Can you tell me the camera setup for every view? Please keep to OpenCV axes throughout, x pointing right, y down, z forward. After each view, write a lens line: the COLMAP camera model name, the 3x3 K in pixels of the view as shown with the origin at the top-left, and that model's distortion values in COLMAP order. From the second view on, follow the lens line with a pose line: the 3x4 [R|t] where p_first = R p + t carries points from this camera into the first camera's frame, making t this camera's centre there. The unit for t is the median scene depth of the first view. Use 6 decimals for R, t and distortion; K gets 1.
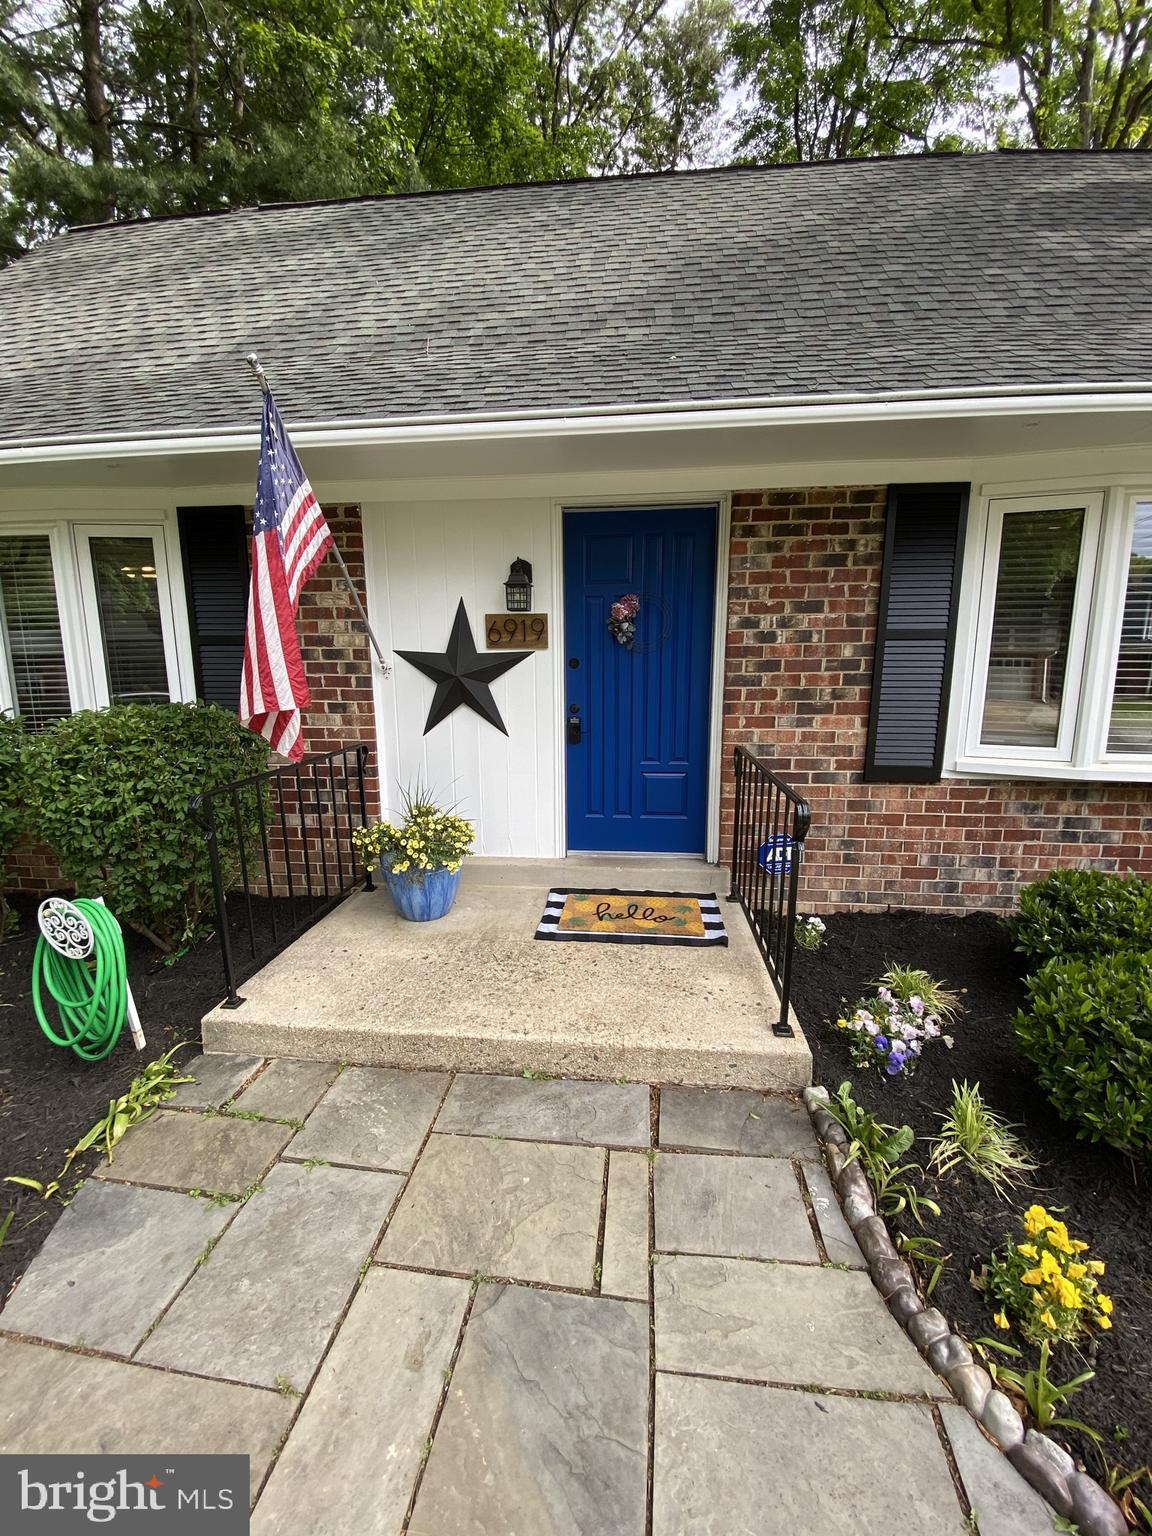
lens RADIAL K [[595.7, 0, 570.3], [0, 595.7, 770.3], [0, 0, 1]] dist [-0.000349, -0.001880]
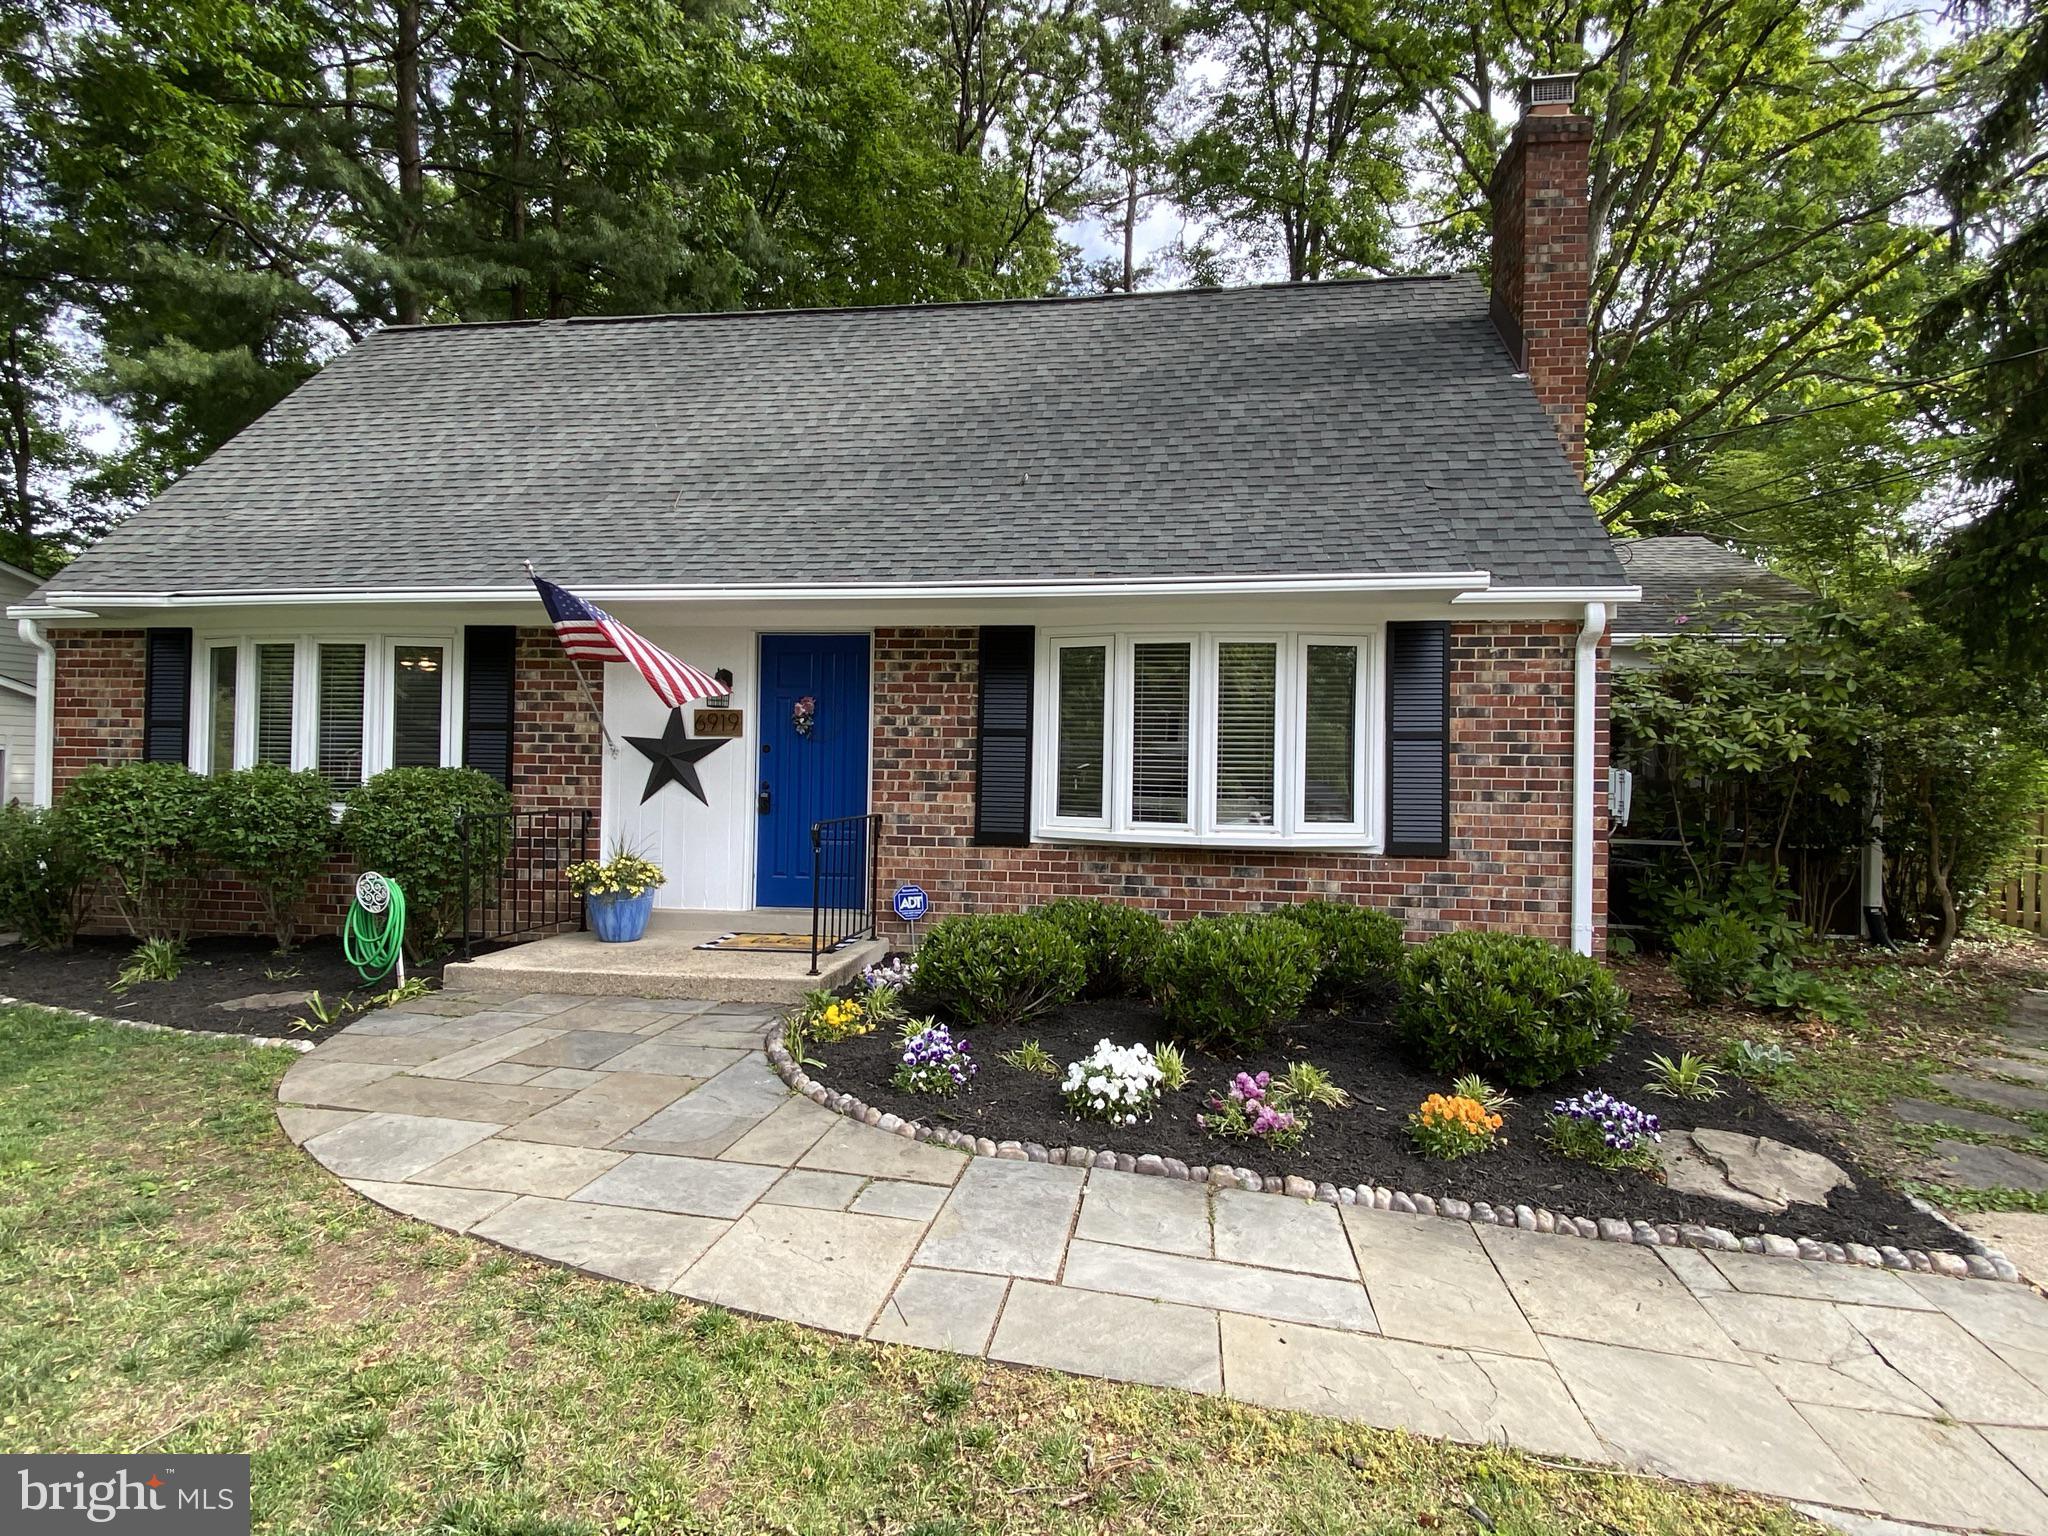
lens RADIAL K [[1058.2, 0, 1027.6], [0, 1058.2, 778.6], [0, 0, 1]] dist [0.044014, -0.037528]
pose [[0.998993, 0.023303, -0.038333, 0.684666], [-0.030021, 0.982231, -0.185261, 0.292484], [0.033334, 0.186225, 0.981941, -1.226181]]
